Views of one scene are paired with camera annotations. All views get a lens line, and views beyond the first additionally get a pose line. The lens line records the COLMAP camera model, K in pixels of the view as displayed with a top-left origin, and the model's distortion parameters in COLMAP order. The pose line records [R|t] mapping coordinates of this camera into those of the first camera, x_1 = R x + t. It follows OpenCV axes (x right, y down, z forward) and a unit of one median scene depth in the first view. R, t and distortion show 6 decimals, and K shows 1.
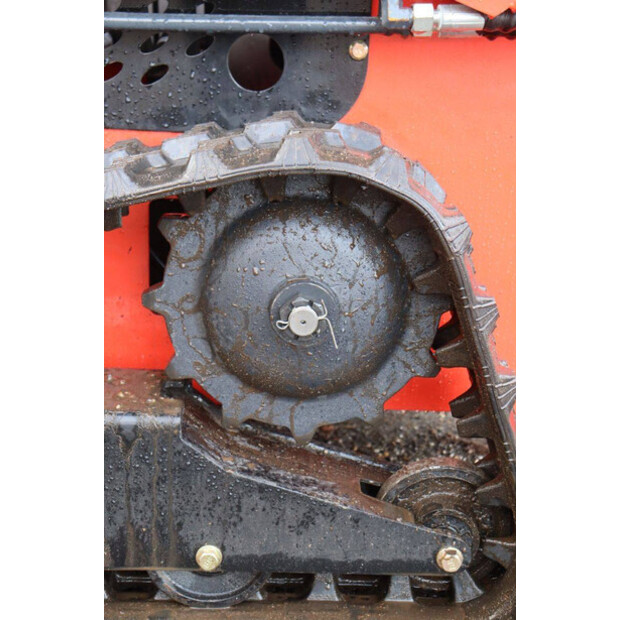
lens RADIAL K [[1095.5, 0, 309.2], [0, 1095.5, 312.1], [0, 0, 1]] dist [0.243194, 0.000000]
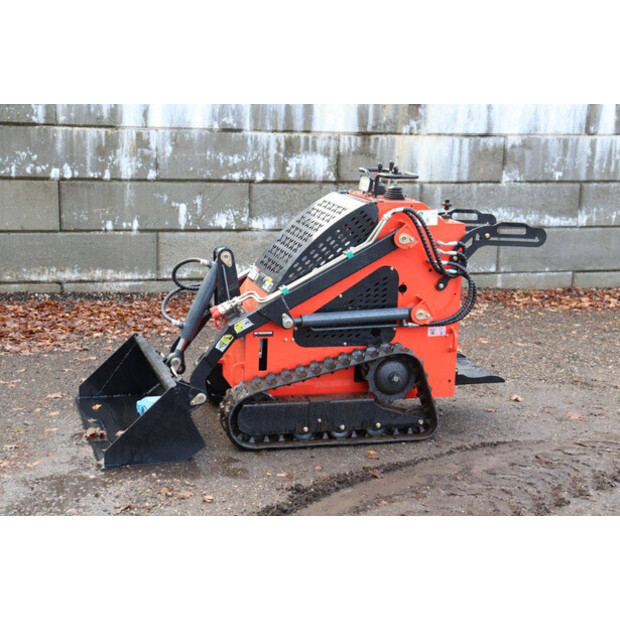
lens RADIAL K [[1019.2, 0, 312.4], [0, 1019.2, 295.1], [0, 0, 1]] dist [0.185970, 0.000000]
pose [[0.962913, -0.056286, 0.263875, -1.681002], [0.083604, 0.992106, -0.093462, 0.033105], [-0.256532, 0.112056, 0.960018, -3.763228]]
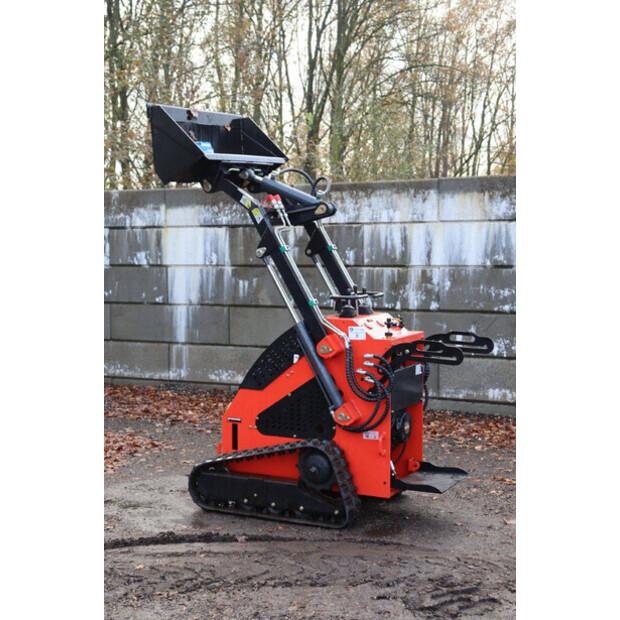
lens RADIAL K [[1006.7, 0, 307.9], [0, 1006.7, 306.1], [0, 0, 1]] dist [0.111100, 0.000000]
pose [[0.889201, -0.011037, -0.457383, 2.579091], [-0.100726, 0.970458, -0.219240, 0.363034], [0.446291, 0.241018, 0.861820, -4.194880]]
